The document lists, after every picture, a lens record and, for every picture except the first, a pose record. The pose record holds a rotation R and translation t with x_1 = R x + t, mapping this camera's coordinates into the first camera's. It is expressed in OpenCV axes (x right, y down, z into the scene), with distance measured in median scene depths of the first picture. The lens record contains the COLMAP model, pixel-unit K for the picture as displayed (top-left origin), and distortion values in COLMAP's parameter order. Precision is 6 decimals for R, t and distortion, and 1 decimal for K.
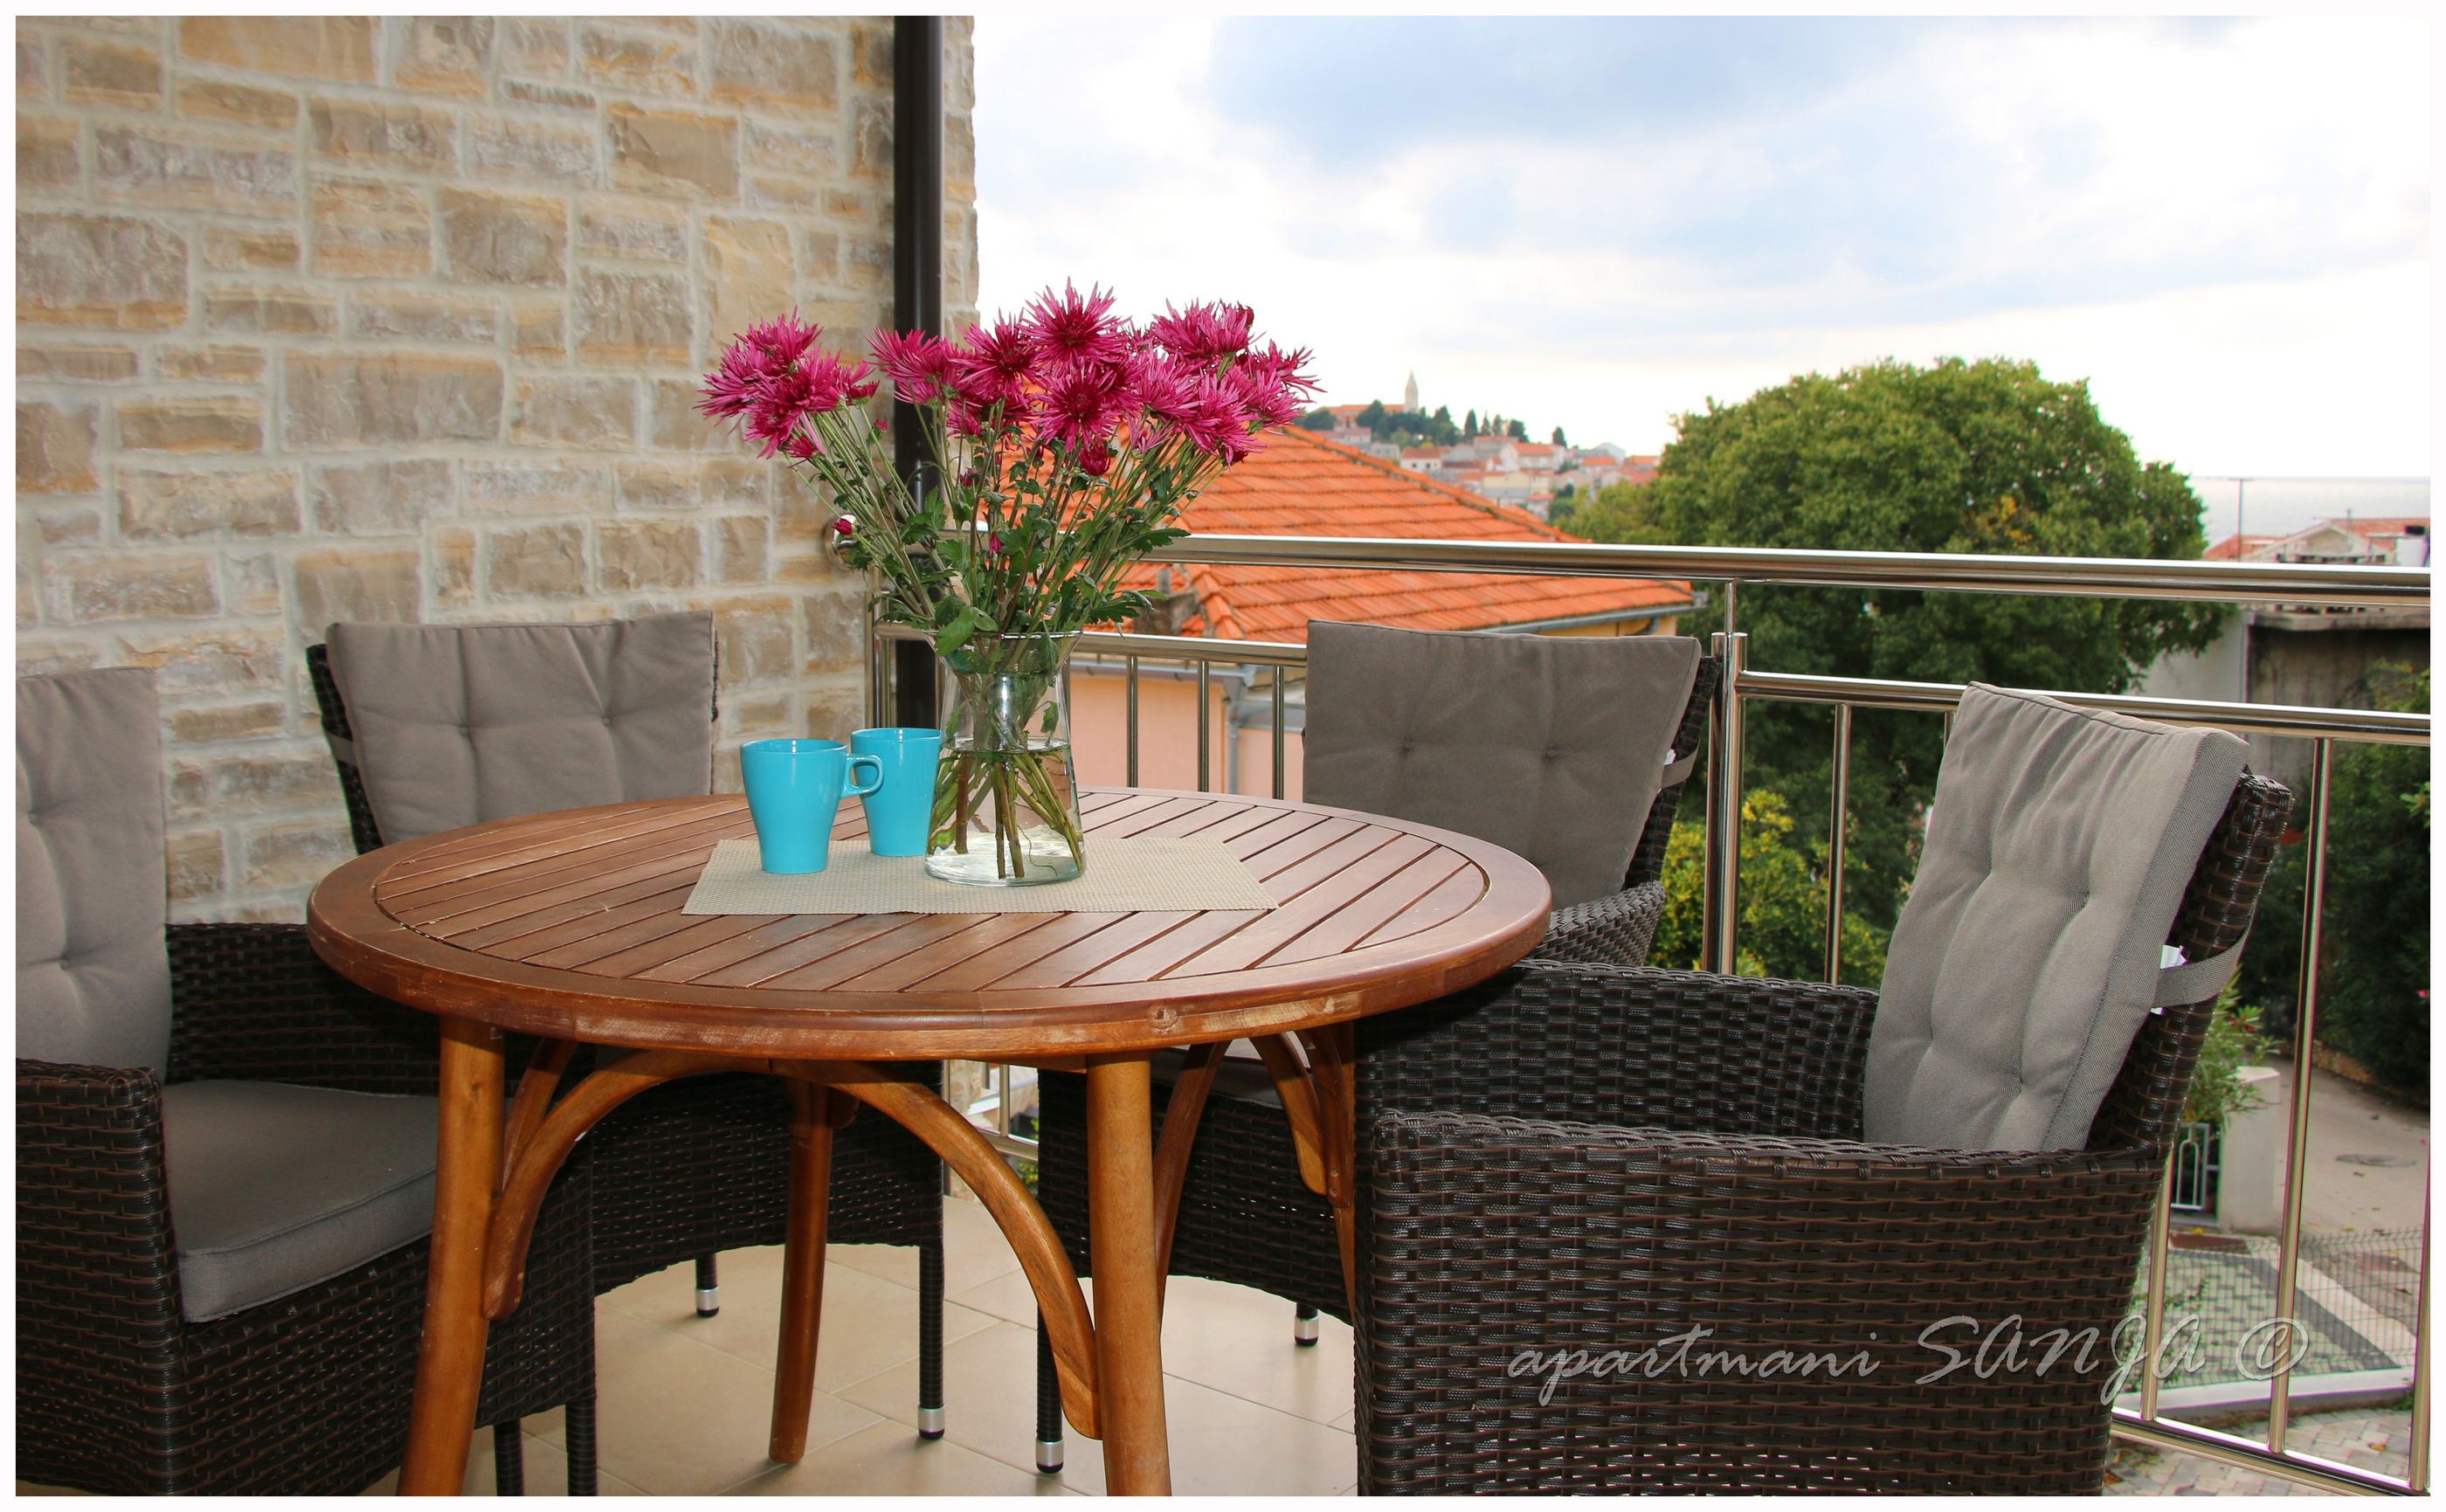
lens RADIAL K [[2171.9, 0, 1107.8], [0, 2171.9, 681.7], [0, 0, 1]] dist [-0.158905, 0.003626]
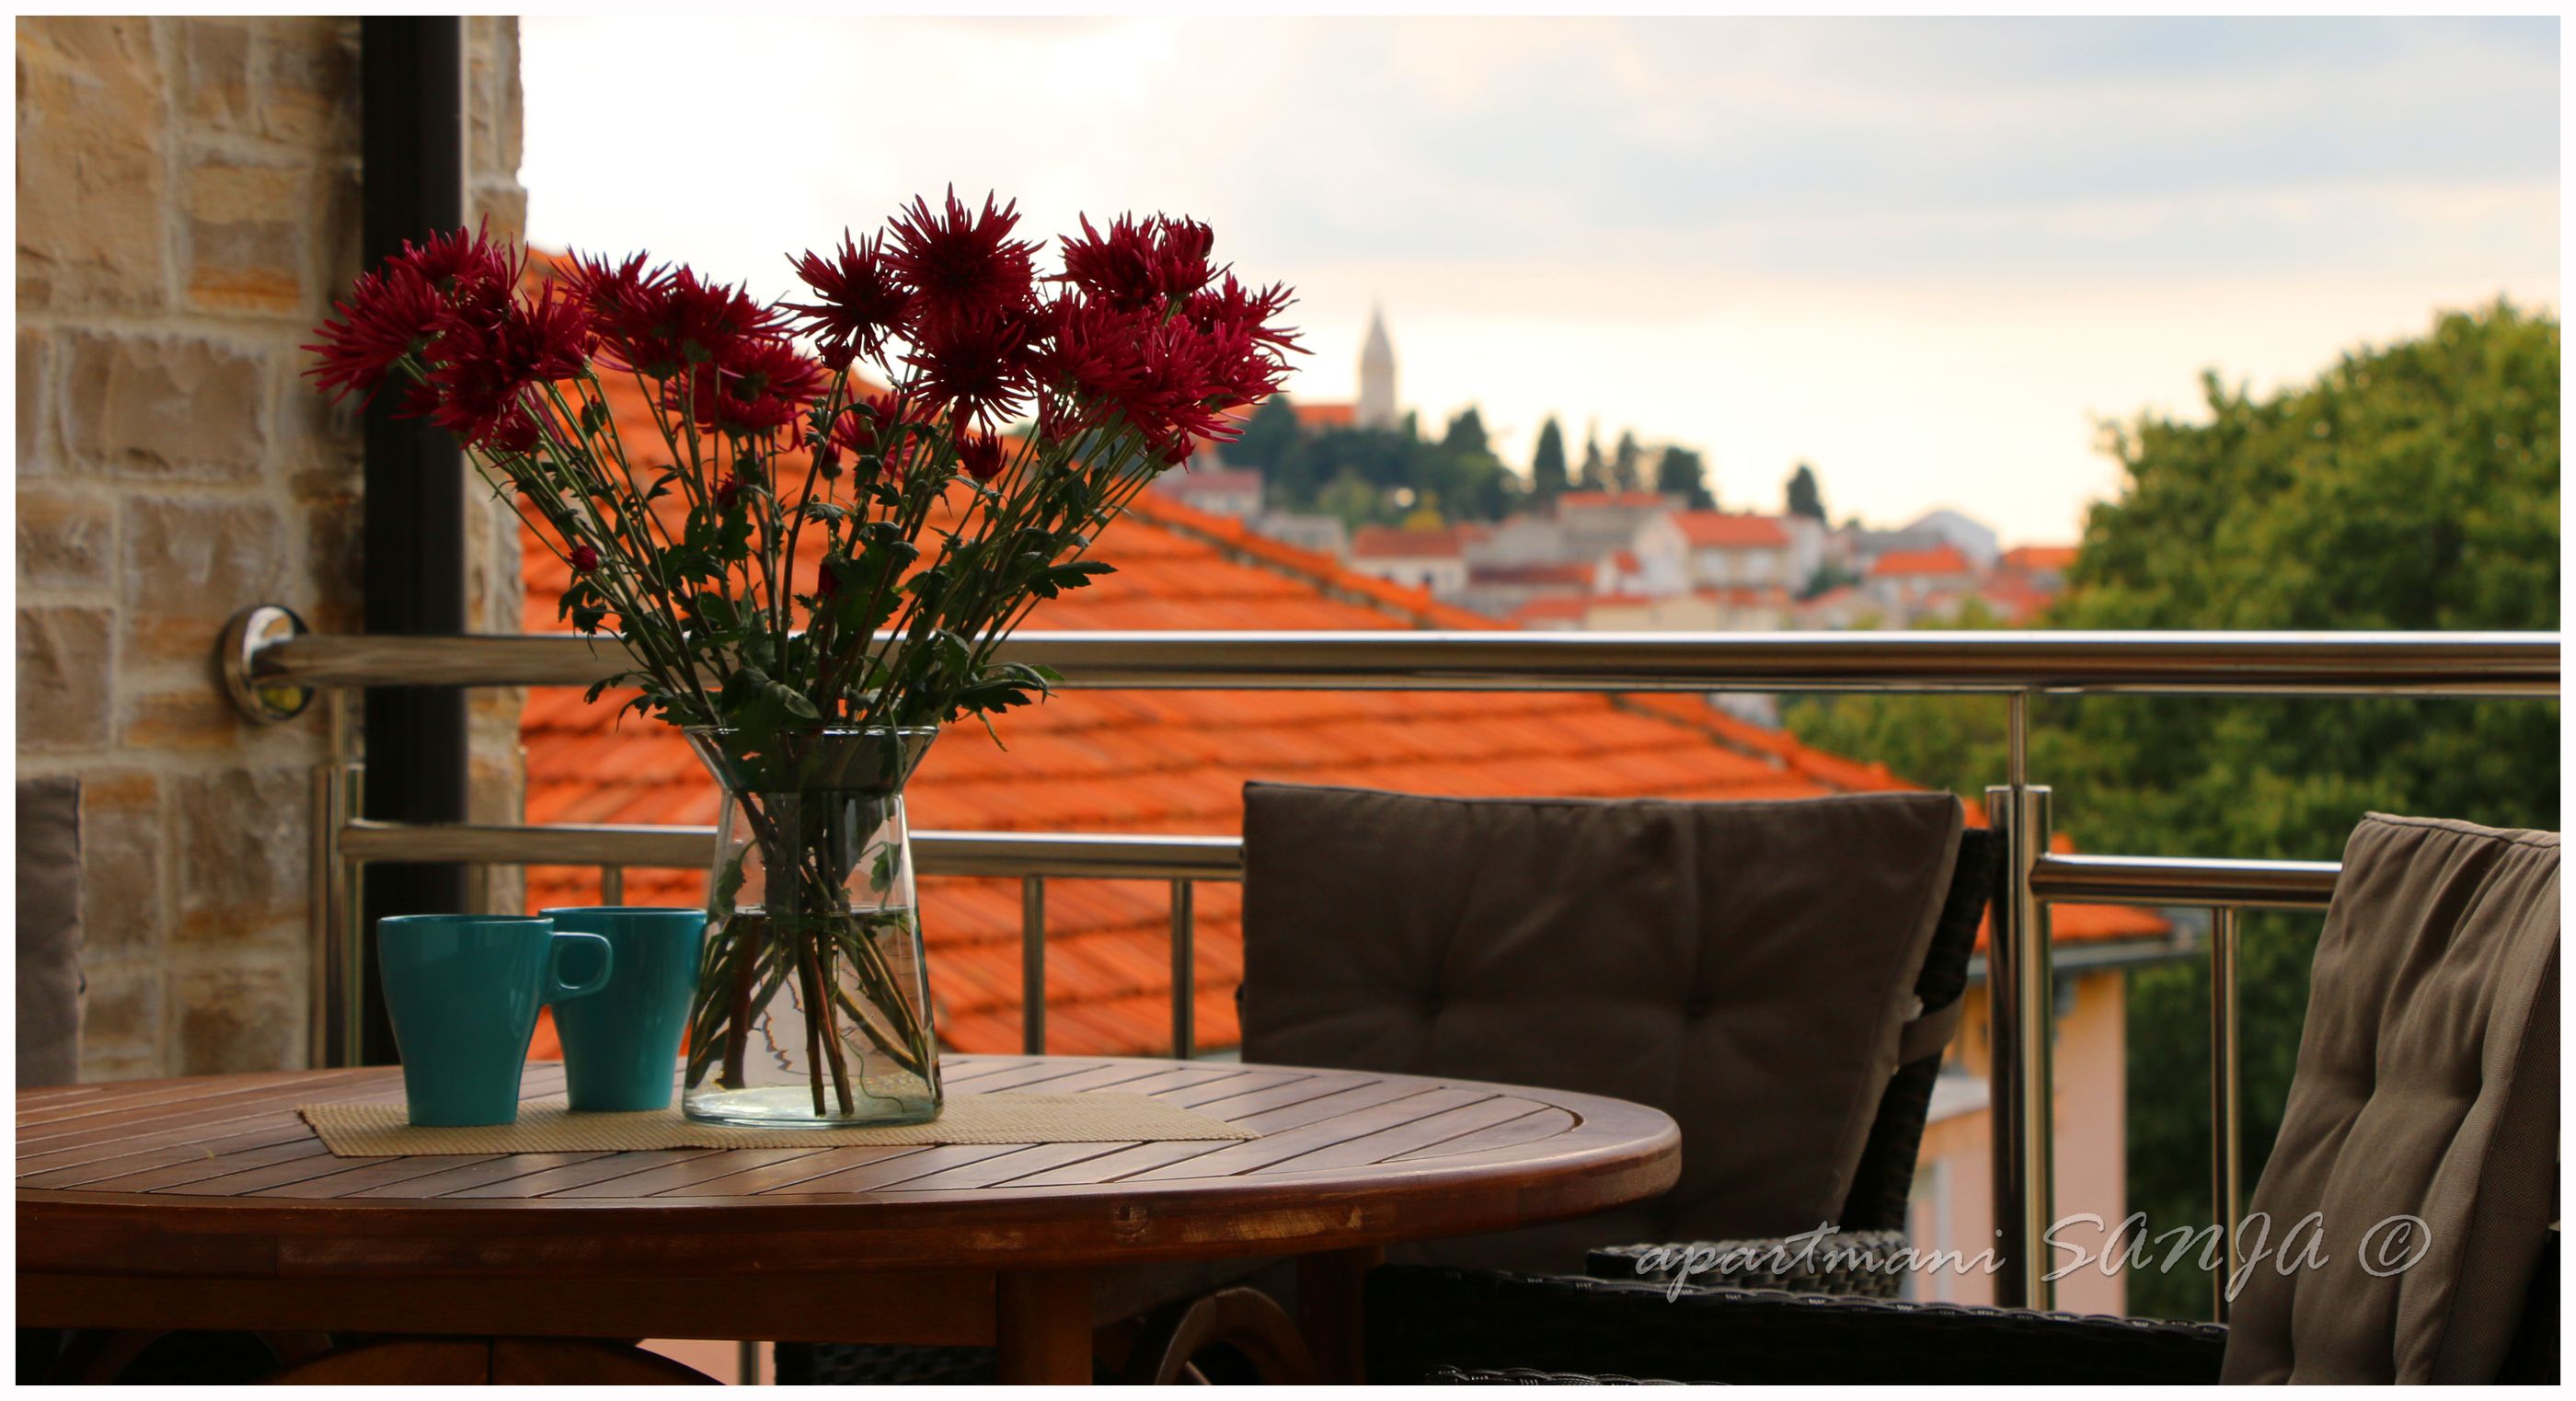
lens RADIAL K [[6371.2, 0, 1290.3], [0, 6371.2, 470.1], [0, 0, 1]] dist [0.032067, 7.566981]
pose [[0.992209, 0.000704, 0.124582, -0.100377], [0.013837, 0.993174, -0.115821, 0.084295], [-0.123813, 0.116643, 0.985426, -0.606622]]
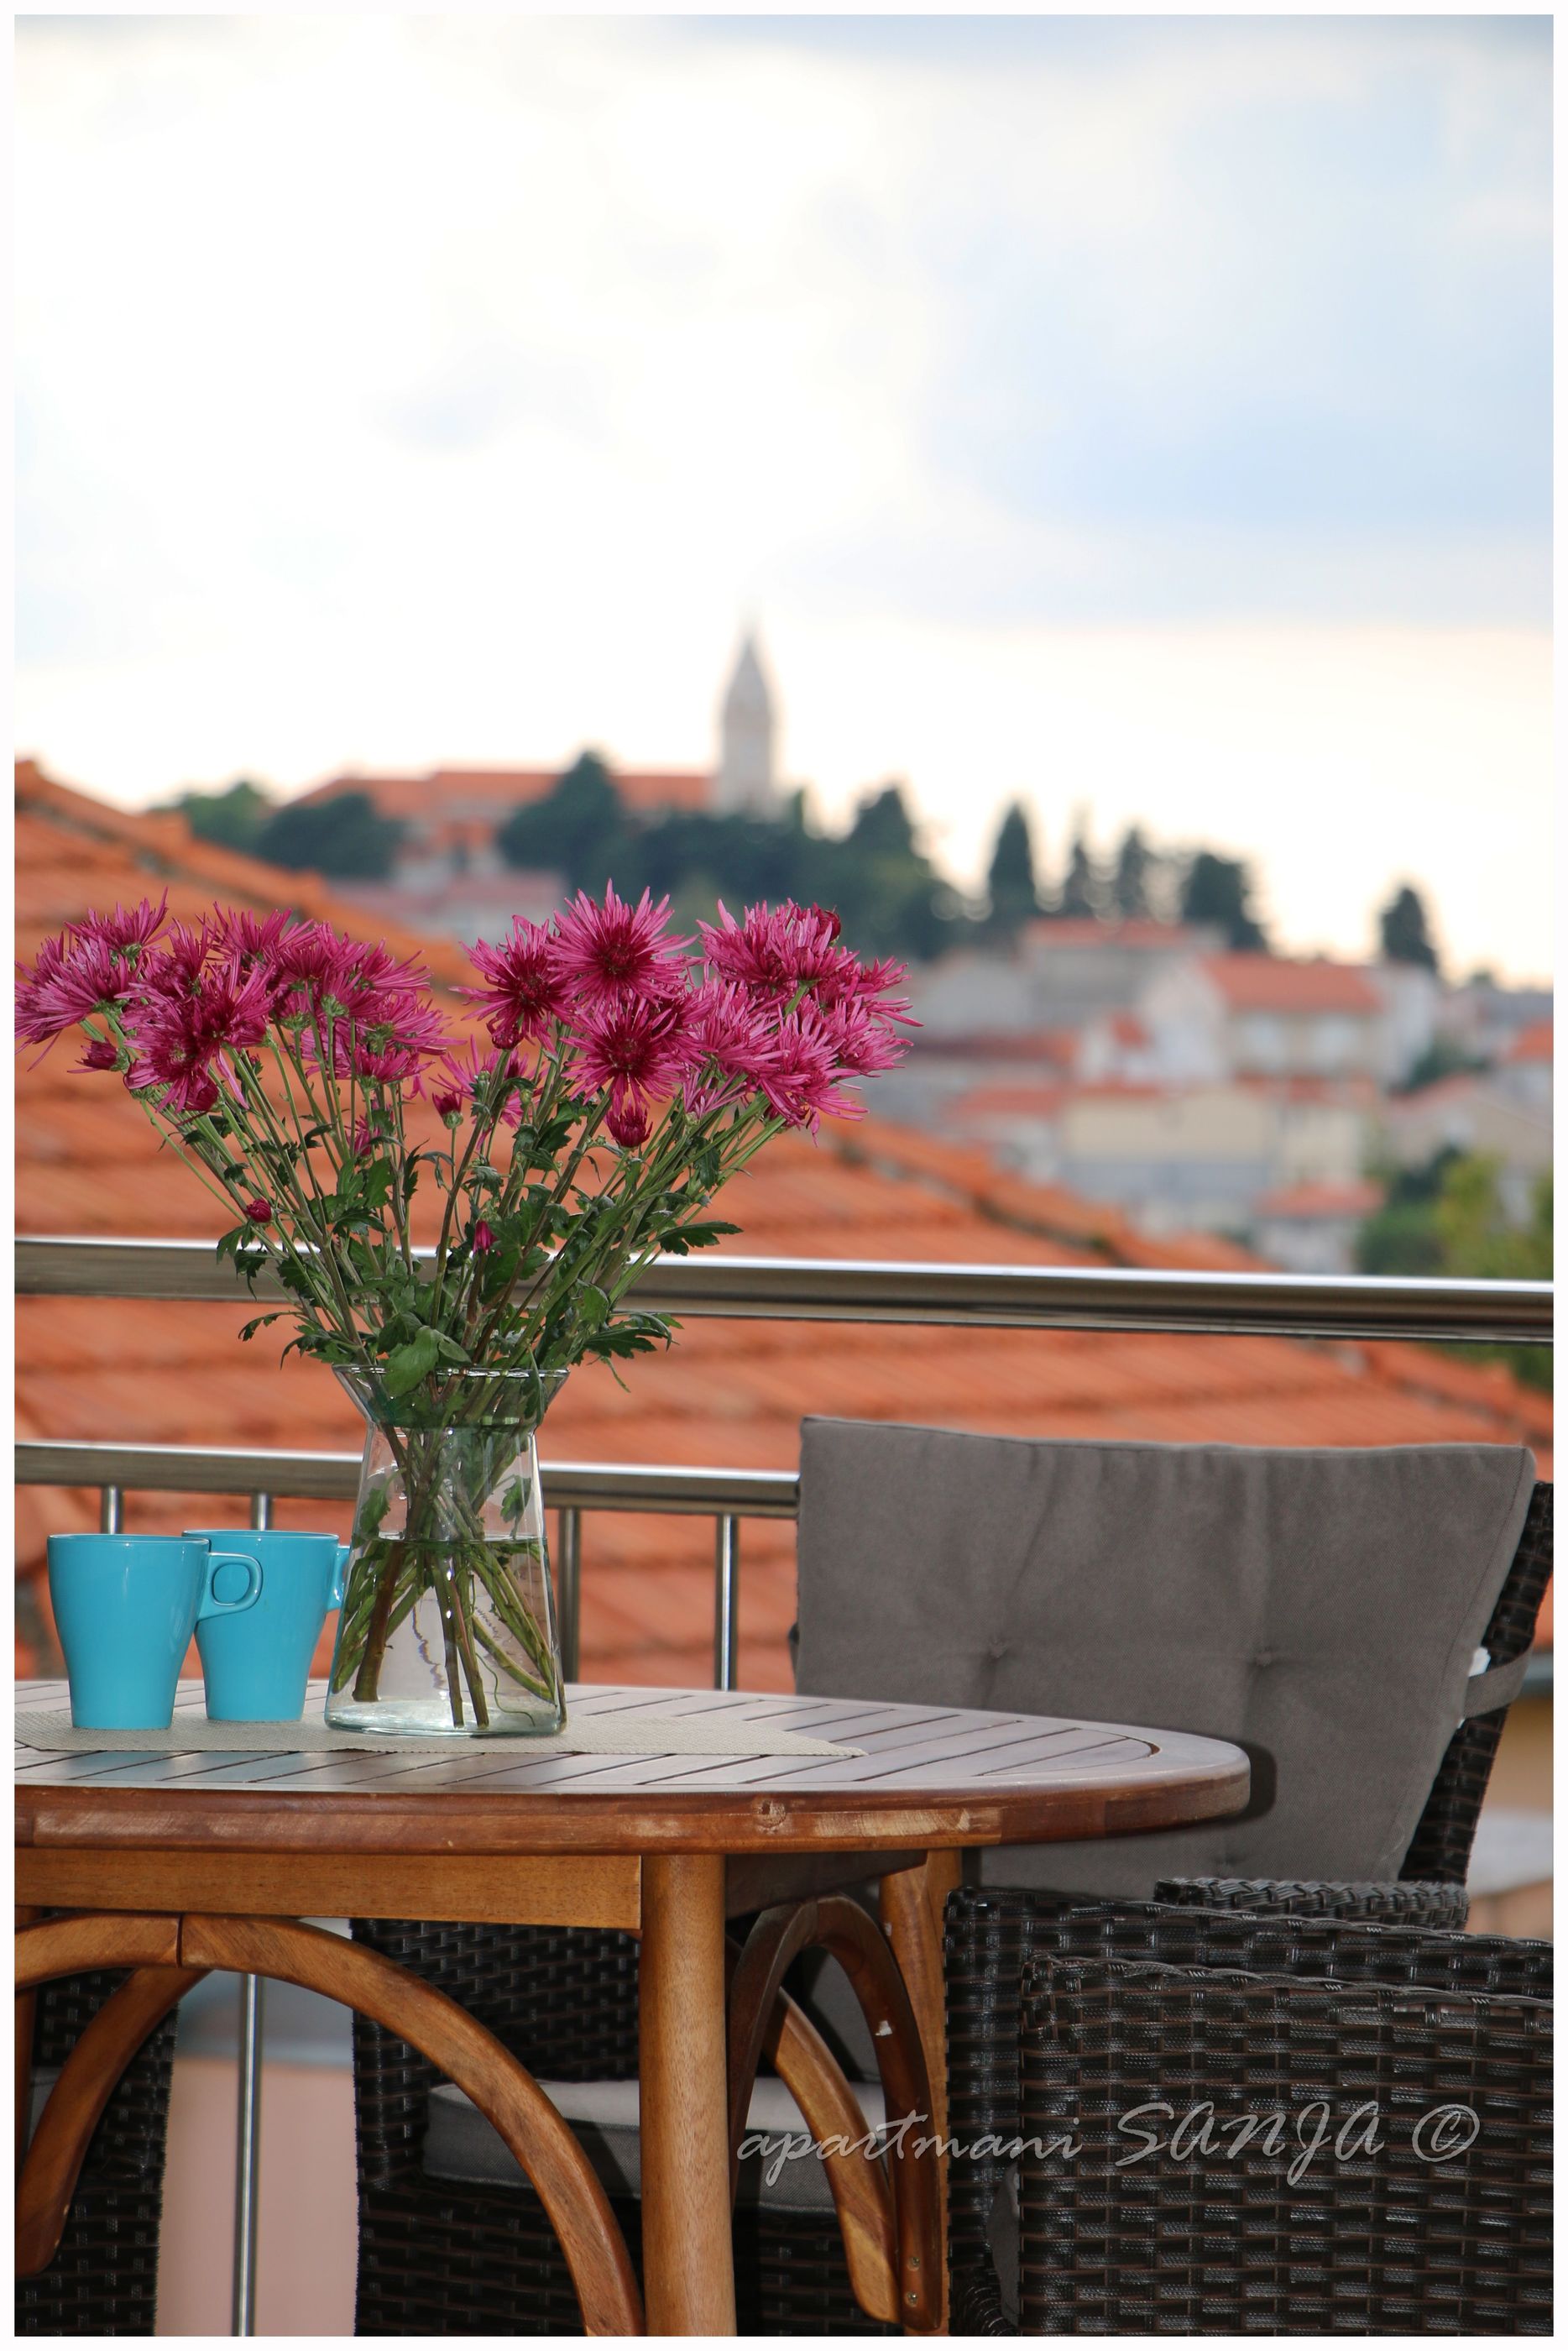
lens RADIAL K [[9886.5, 0, 784.0], [0, 9886.5, 1175.5], [0, 0, 1]] dist [1.133253, 0.530767]
pose [[0.989581, 0.019005, 0.142720, -0.276571], [-0.006757, 0.996288, -0.085817, 0.129155], [-0.143821, 0.083958, 0.986036, -1.477521]]
